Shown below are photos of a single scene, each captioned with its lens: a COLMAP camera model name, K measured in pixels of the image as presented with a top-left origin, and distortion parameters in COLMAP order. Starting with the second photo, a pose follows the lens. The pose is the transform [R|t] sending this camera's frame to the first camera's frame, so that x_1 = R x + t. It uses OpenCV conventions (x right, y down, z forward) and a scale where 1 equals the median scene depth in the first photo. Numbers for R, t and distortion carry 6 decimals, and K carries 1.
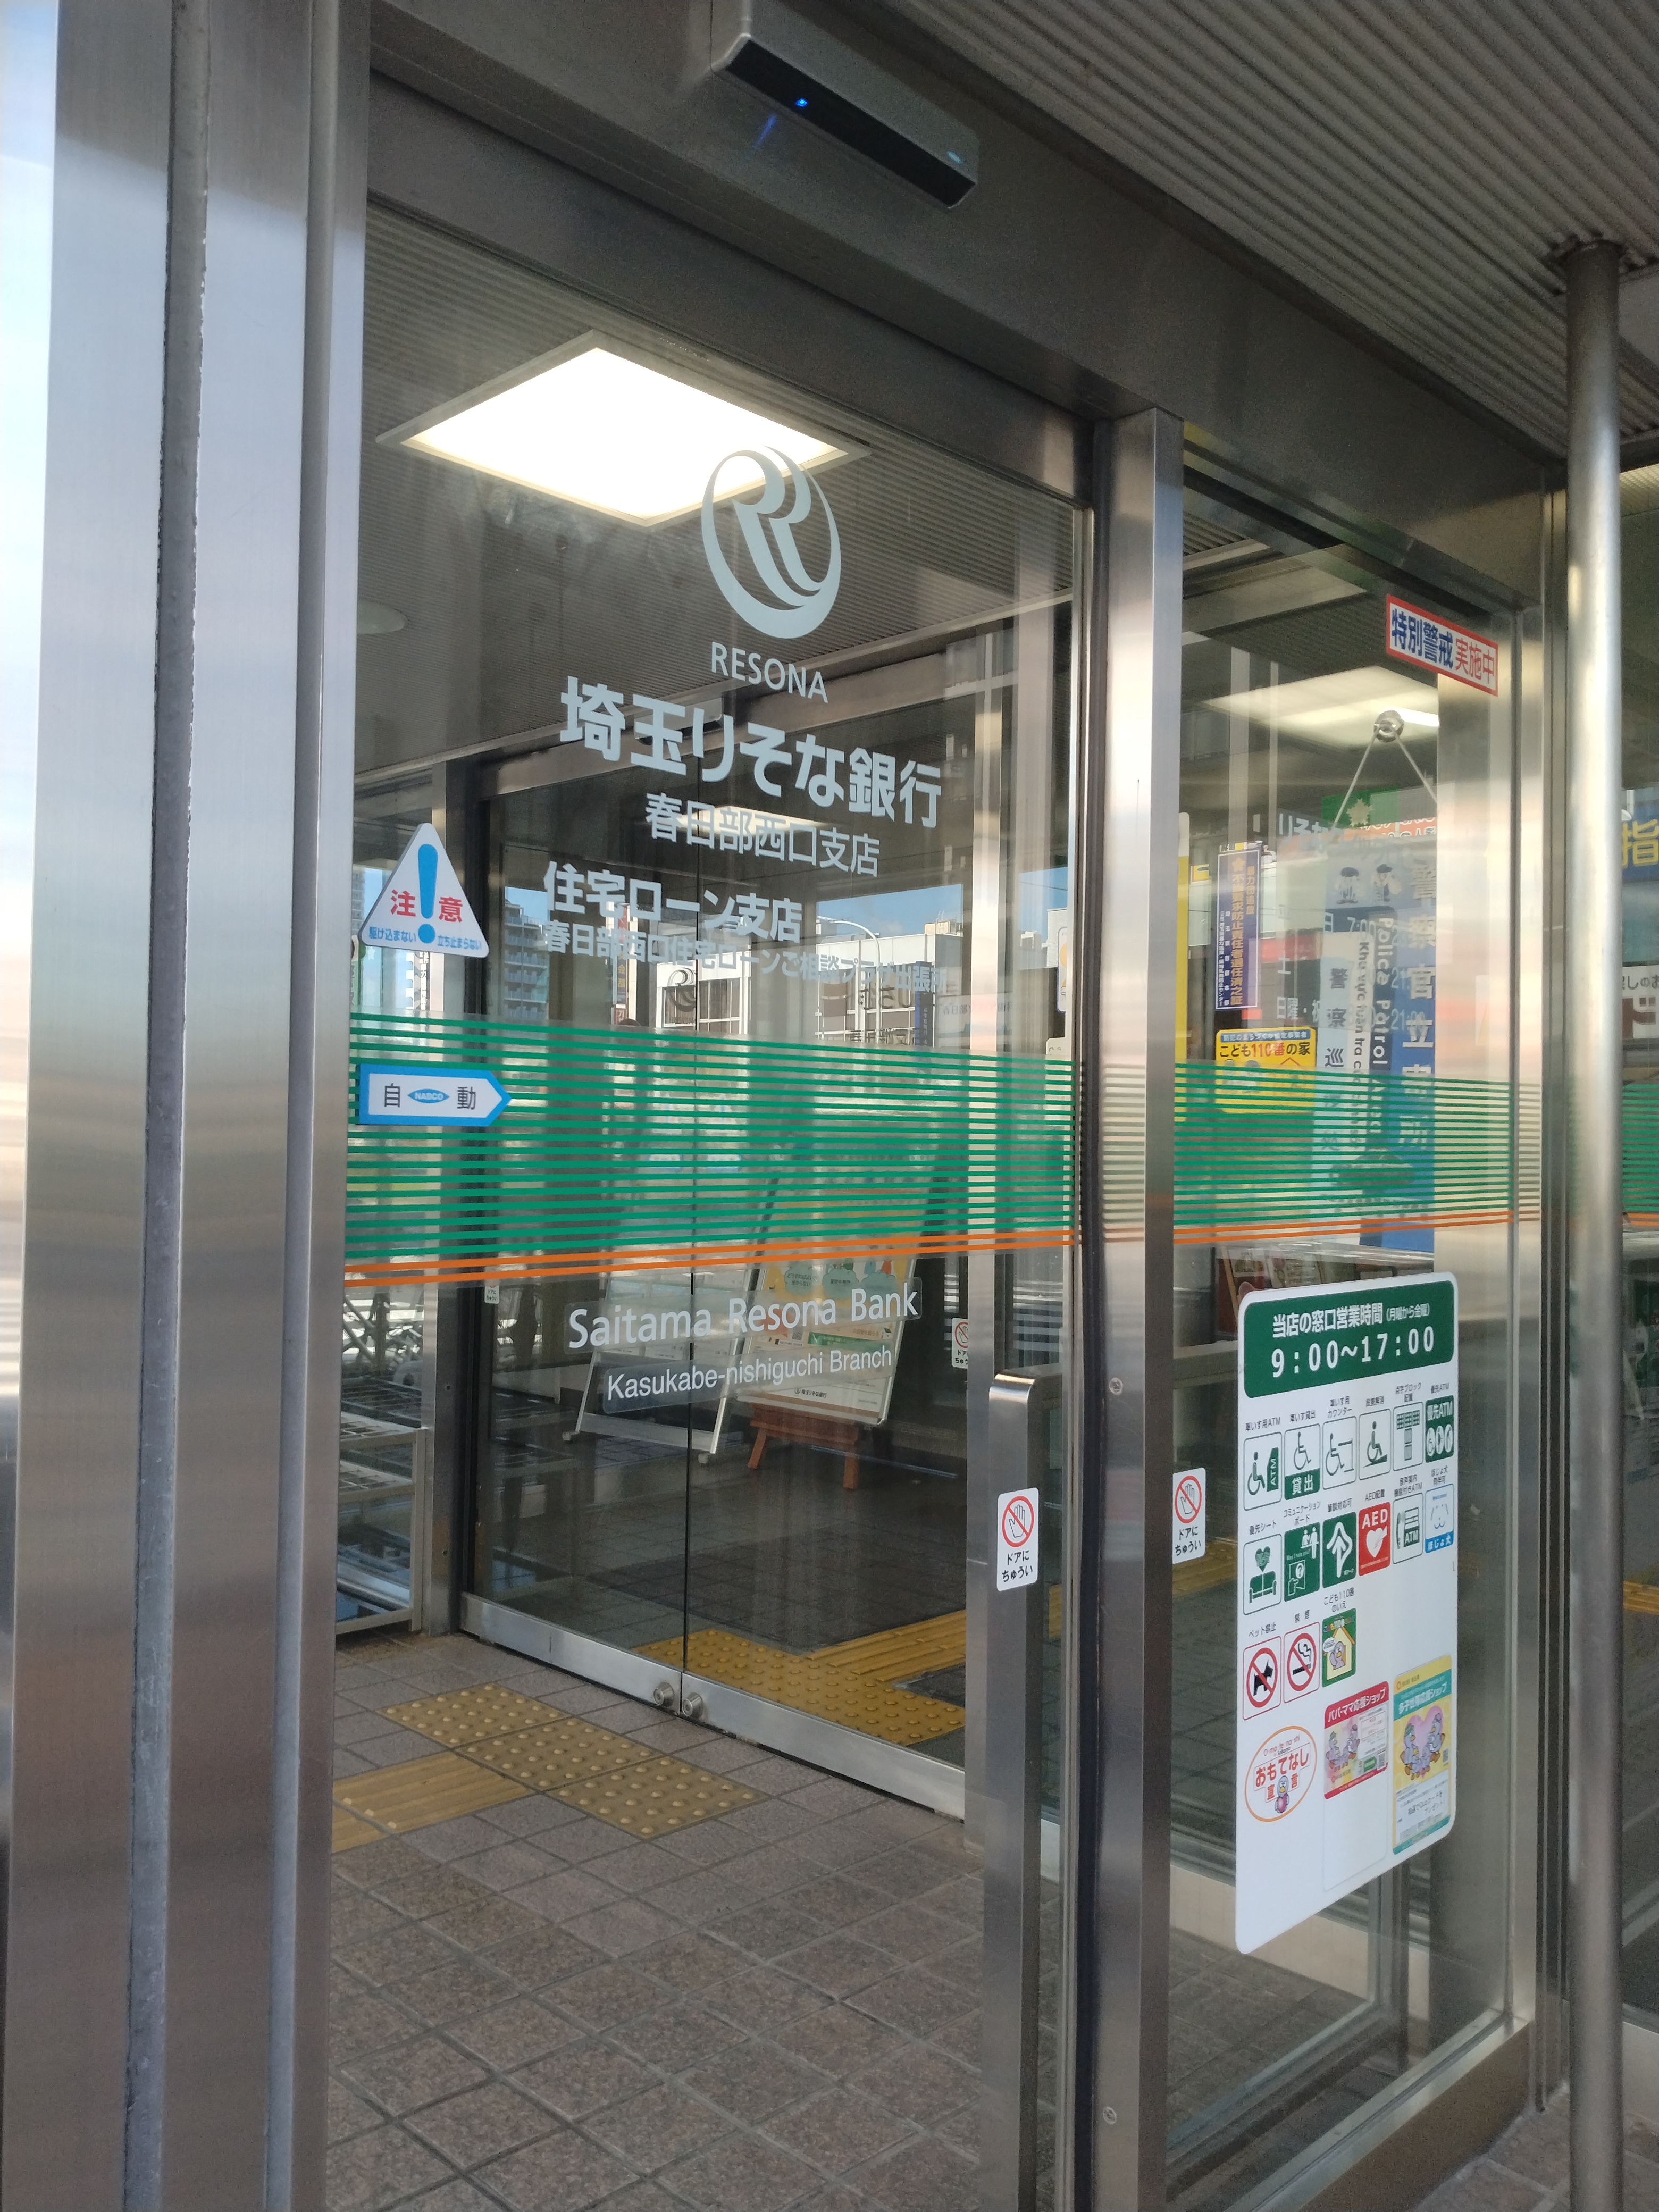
lens RADIAL K [[1744.7, 0, 829.5], [0, 1744.7, 1106.0], [0, 0, 1]] dist [-0.004913, -0.005327]
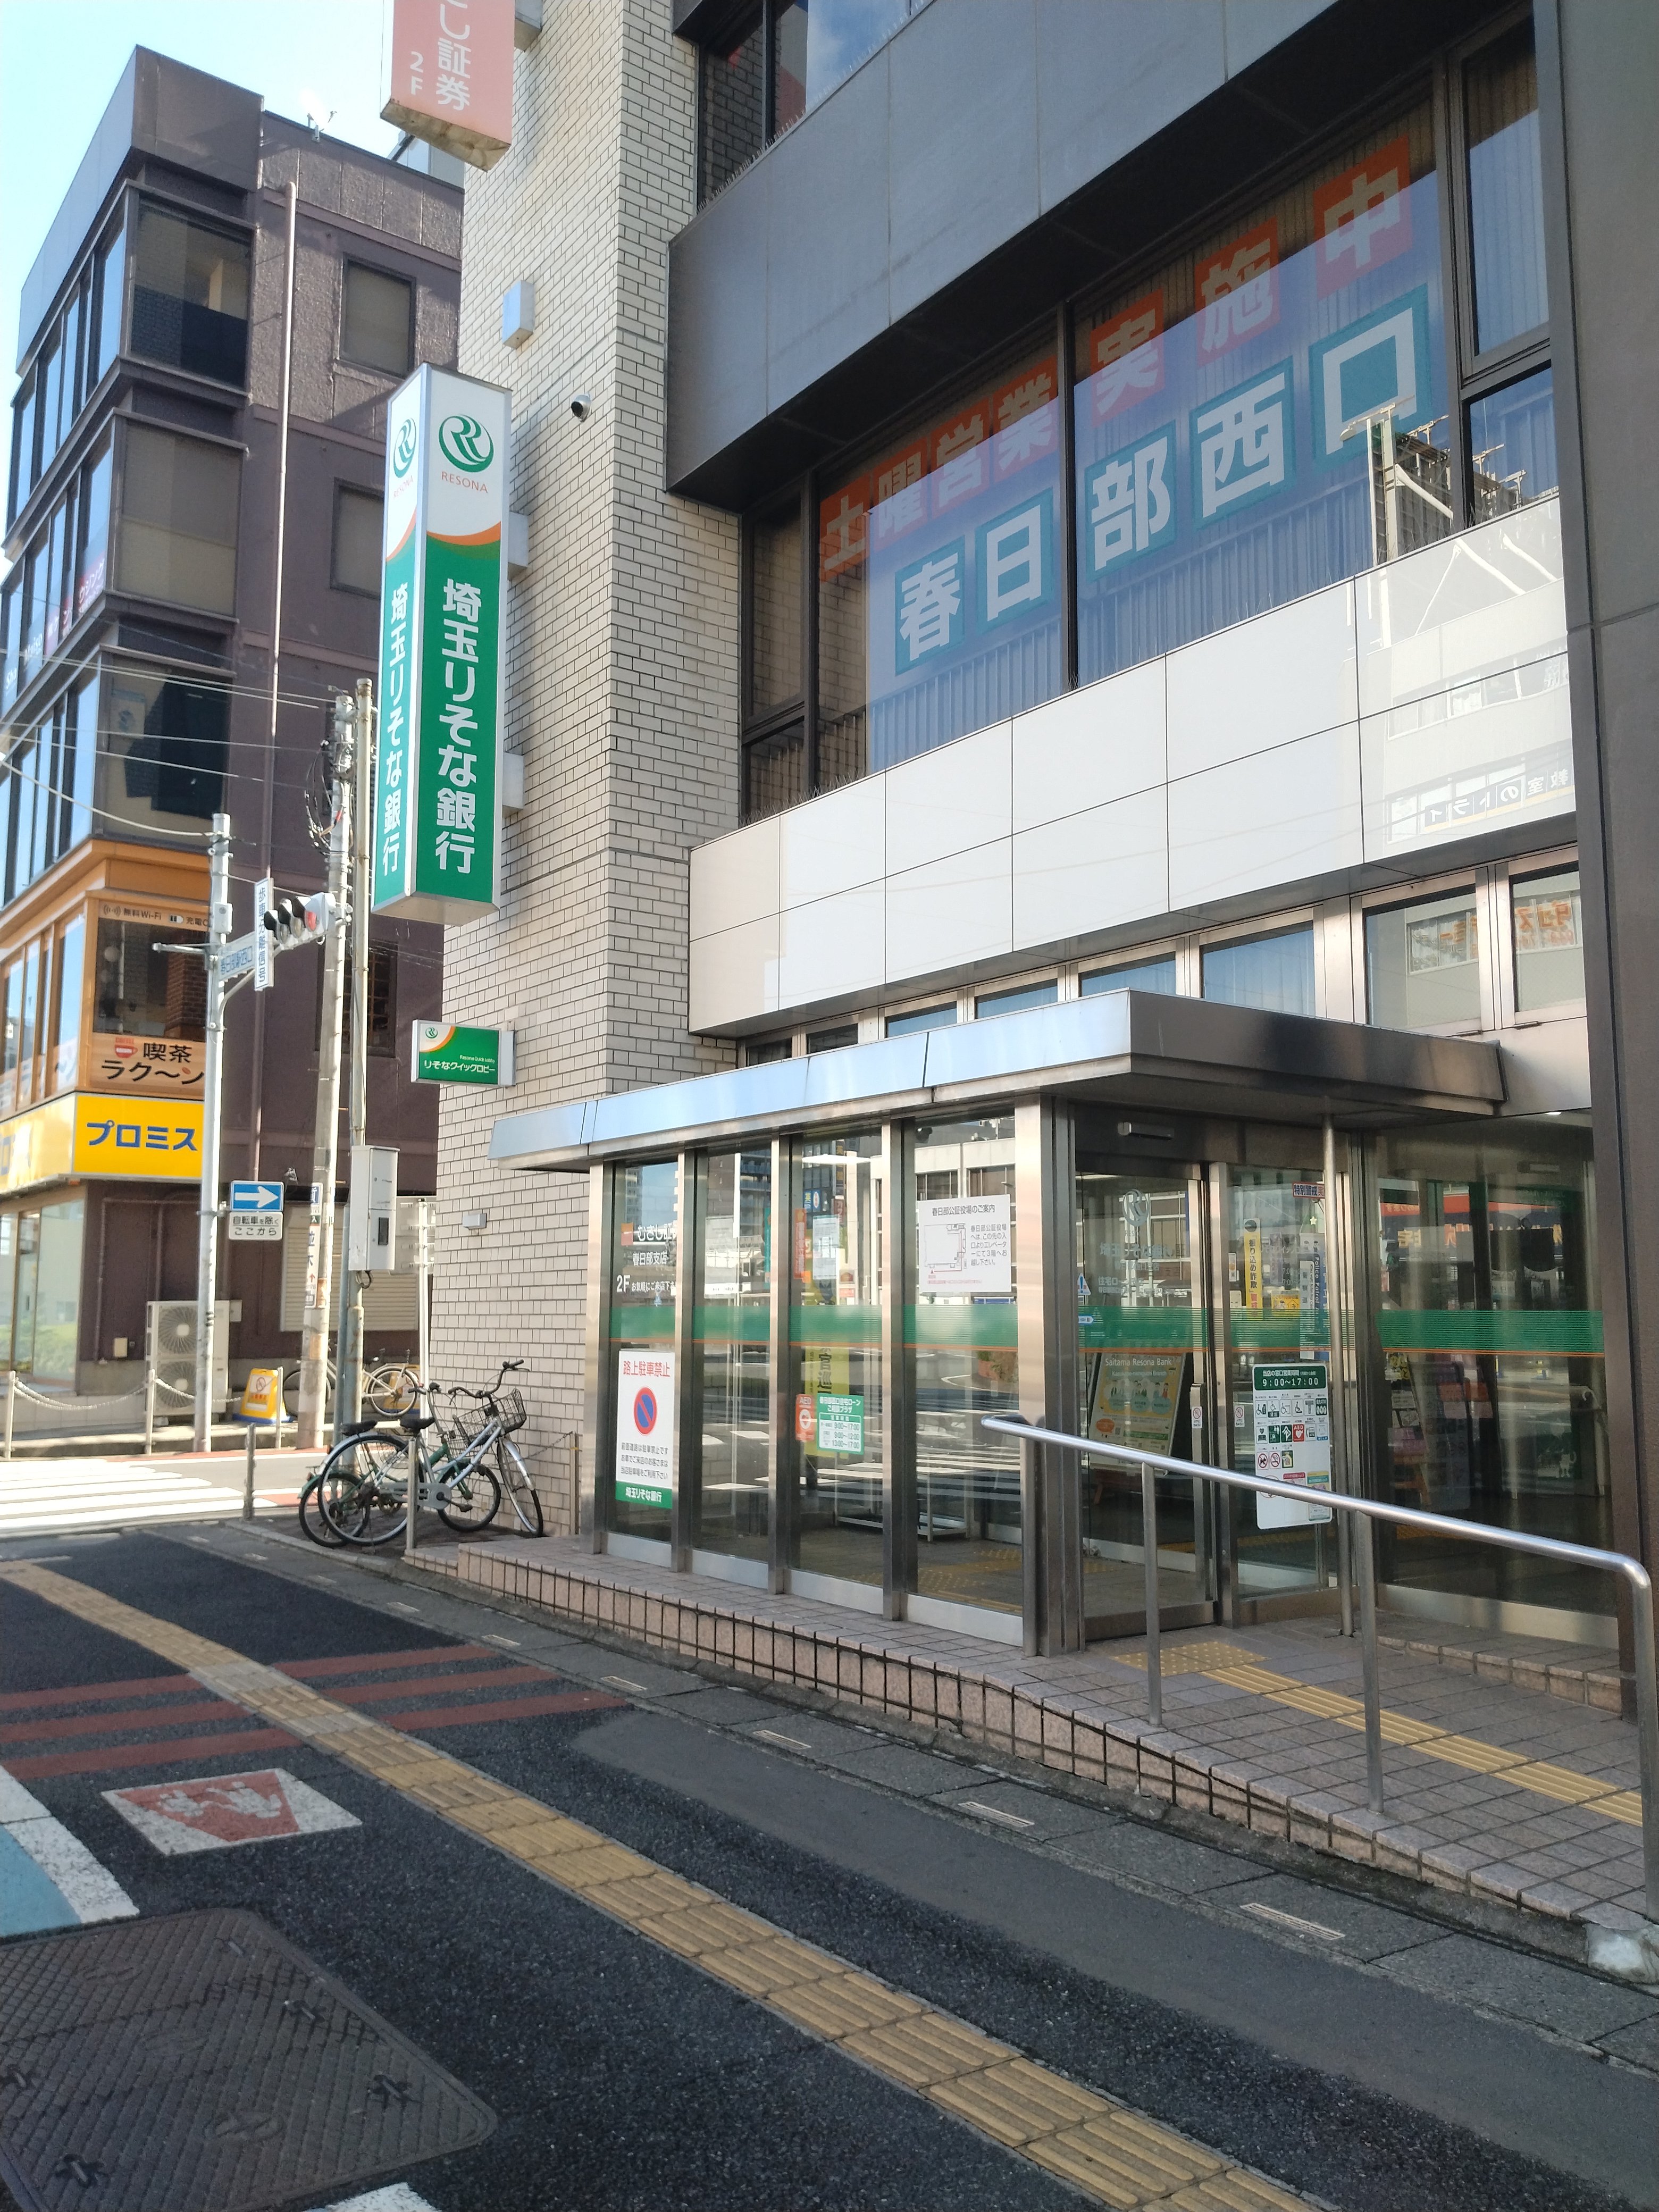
lens RADIAL K [[1744.7, 0, 829.5], [0, 1744.7, 1106.0], [0, 0, 1]] dist [-0.004913, -0.005327]
pose [[0.988331, -0.025917, -0.150099, -0.109078], [0.009704, 0.994130, -0.107755, -0.060375], [0.152011, 0.105041, 0.982781, -3.000590]]
